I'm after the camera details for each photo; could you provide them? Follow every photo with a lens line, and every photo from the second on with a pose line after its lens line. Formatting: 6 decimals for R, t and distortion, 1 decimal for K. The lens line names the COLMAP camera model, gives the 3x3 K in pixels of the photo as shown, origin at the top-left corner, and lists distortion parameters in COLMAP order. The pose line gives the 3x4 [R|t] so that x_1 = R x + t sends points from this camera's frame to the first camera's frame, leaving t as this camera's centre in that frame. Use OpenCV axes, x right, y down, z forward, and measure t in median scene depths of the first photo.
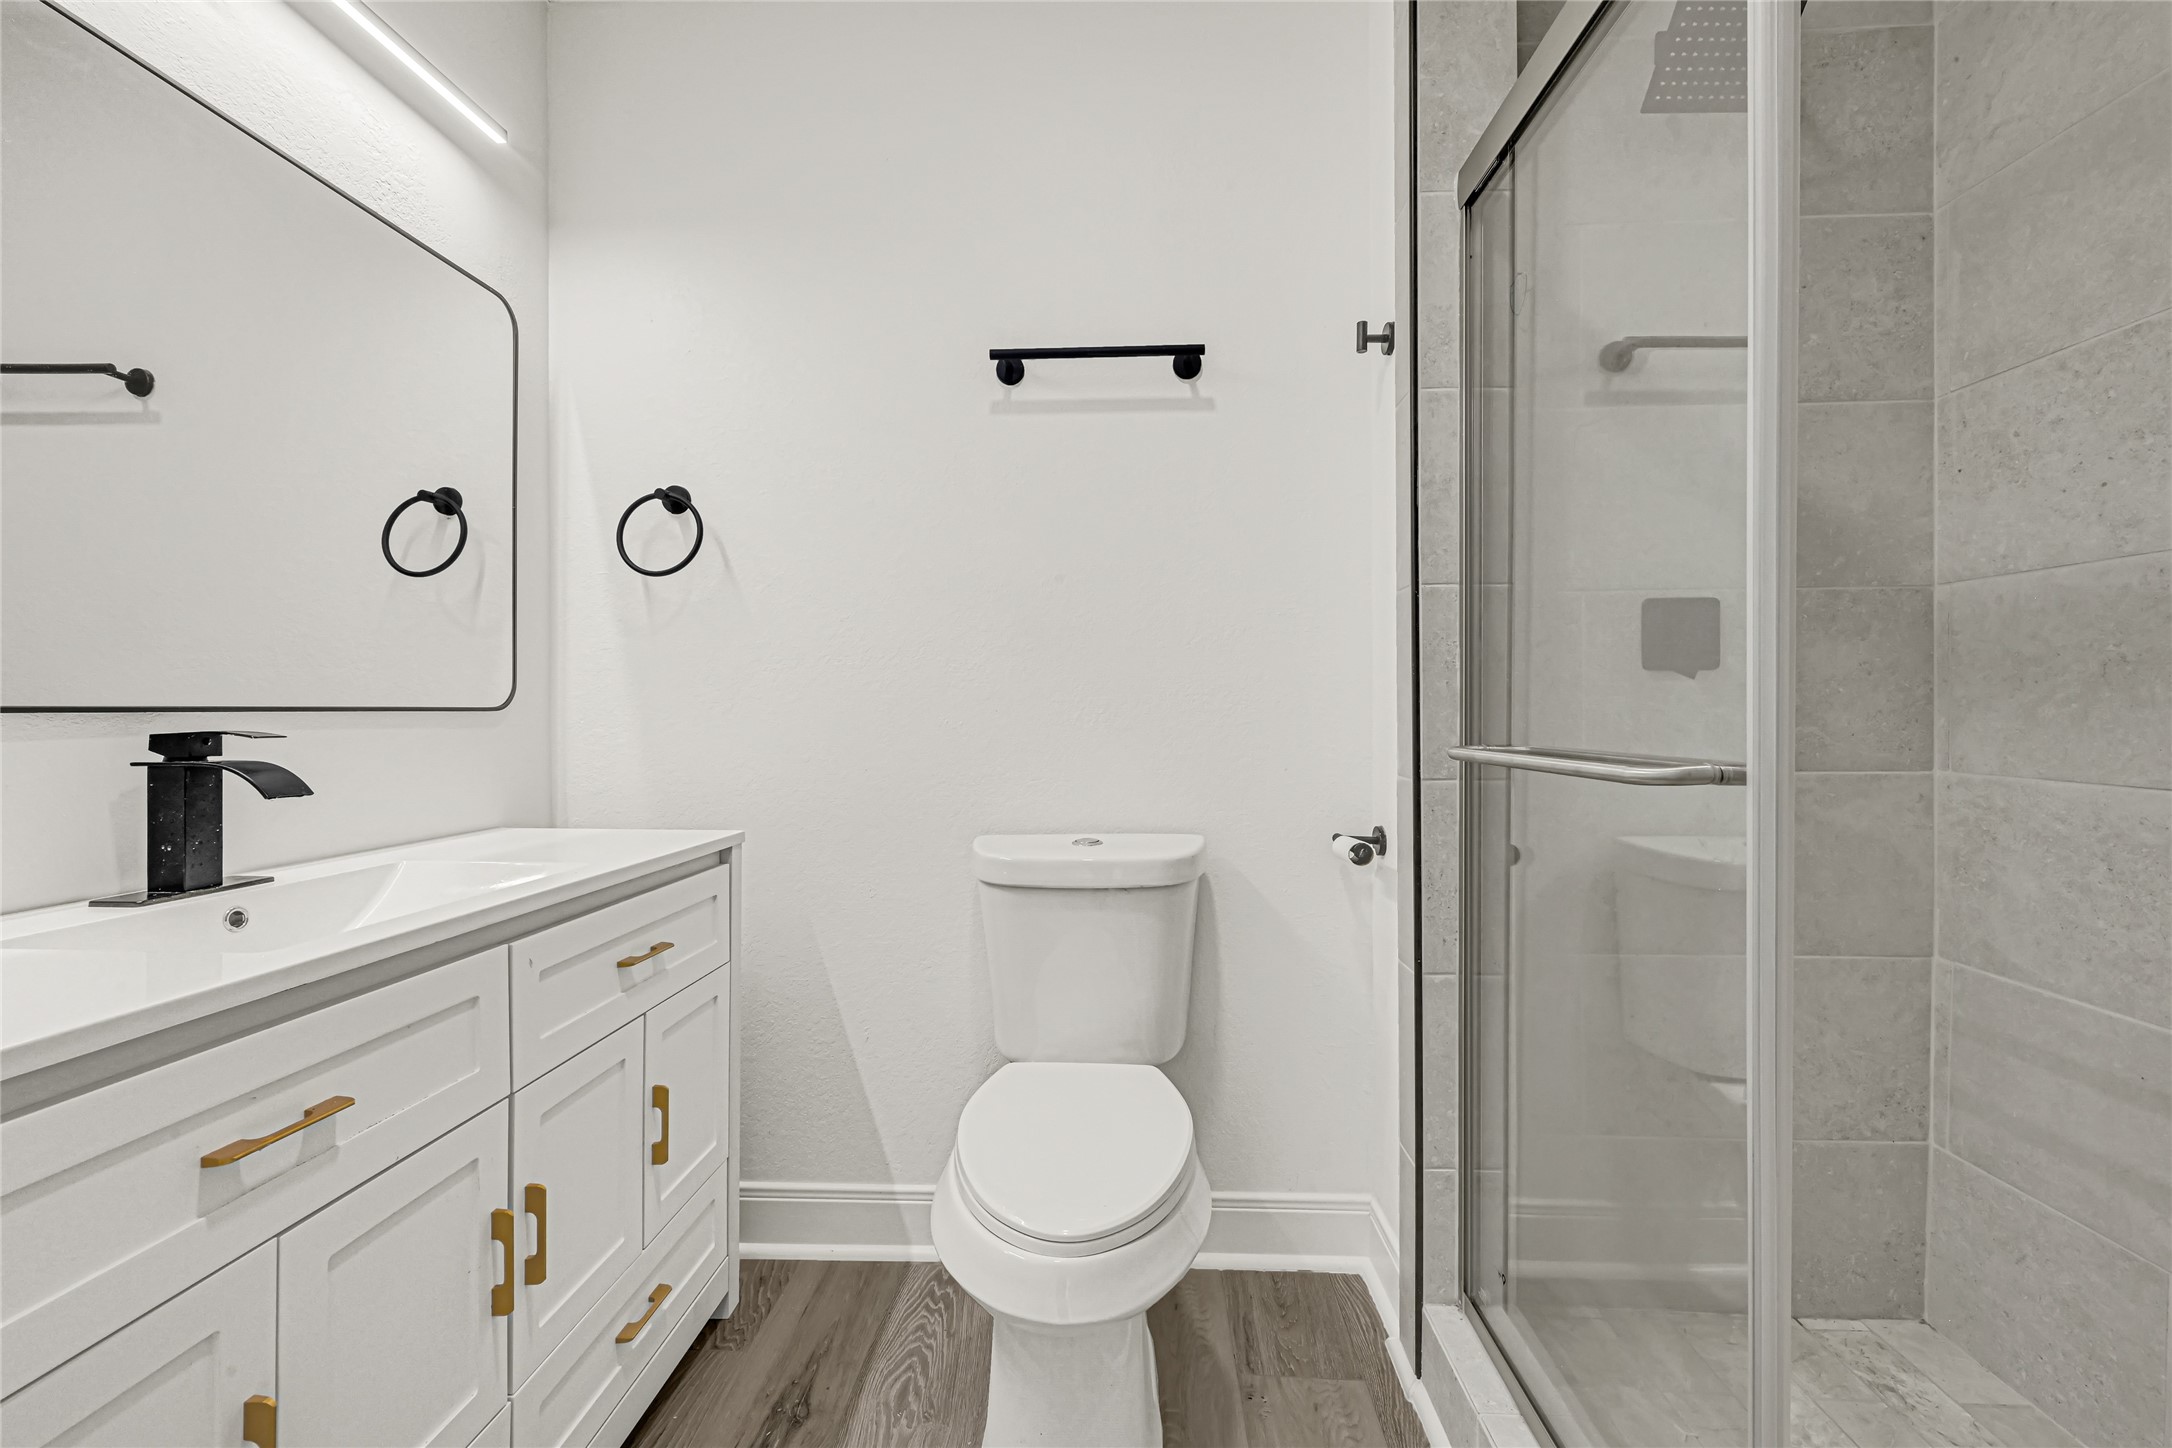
lens RADIAL K [[880.6, 0, 1087.5], [0, 880.6, 715.7], [0, 0, 1]] dist [0.000638, -0.000084]
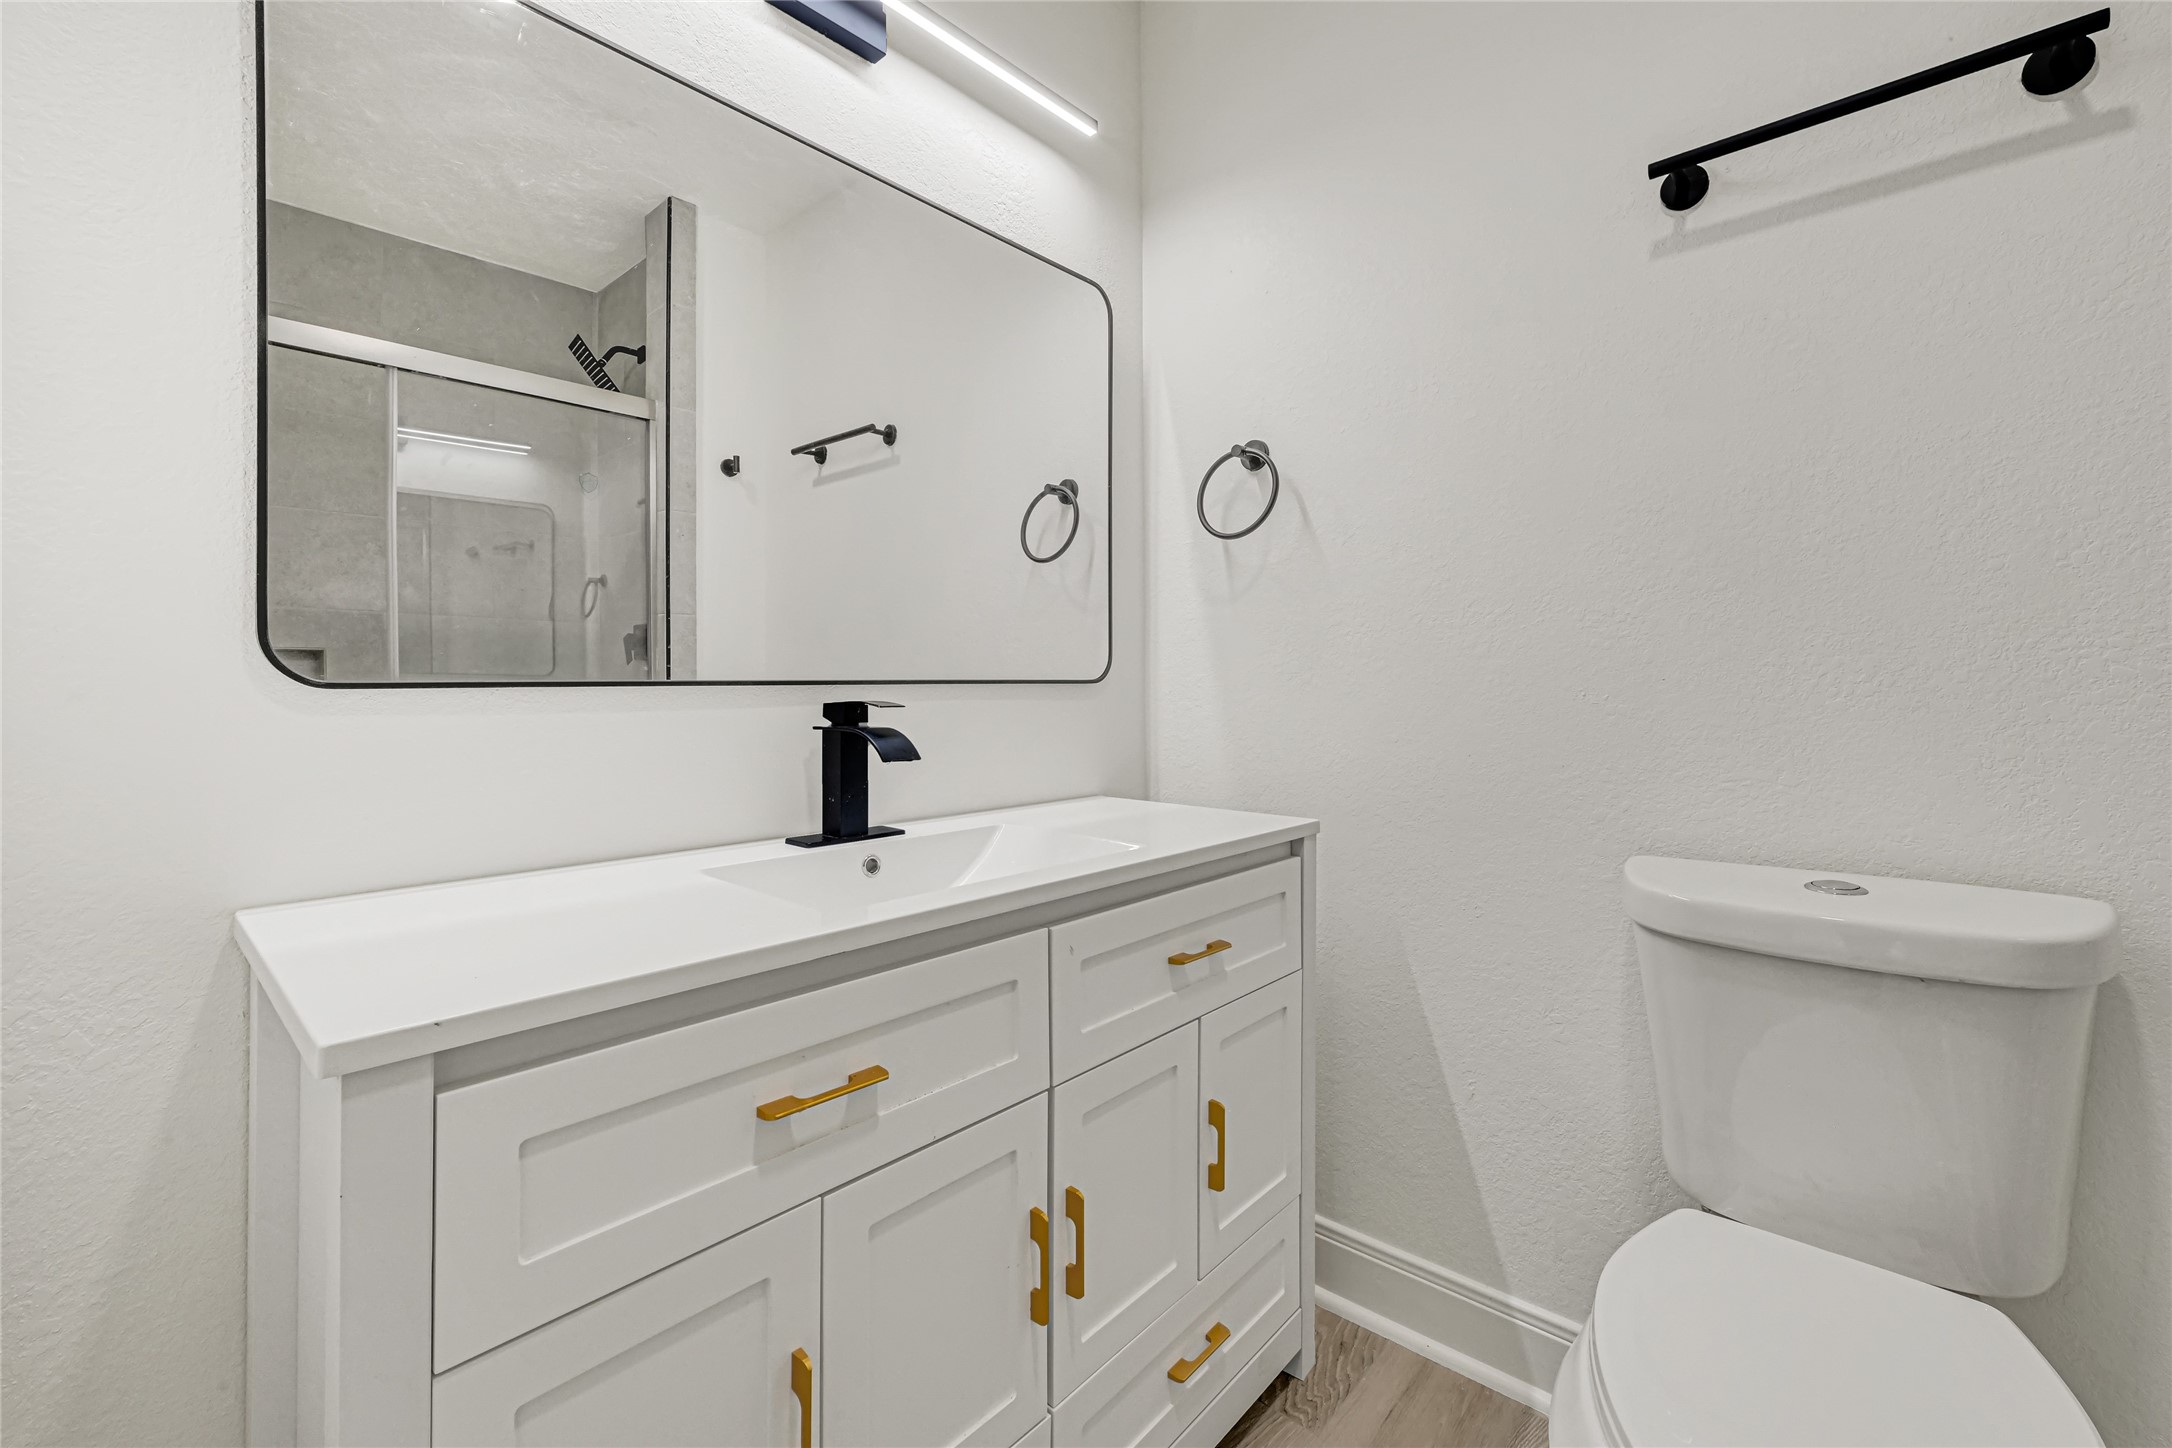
lens RADIAL K [[899.4, 0, 1081.8], [0, 899.4, 684.4], [0, 0, 1]] dist [-0.000056, 0.000133]
pose [[0.774938, -0.005195, -0.632016, -0.013114], [0.001934, 0.999981, -0.005849, 0.002382], [0.632034, 0.003311, 0.774933, 0.206677]]
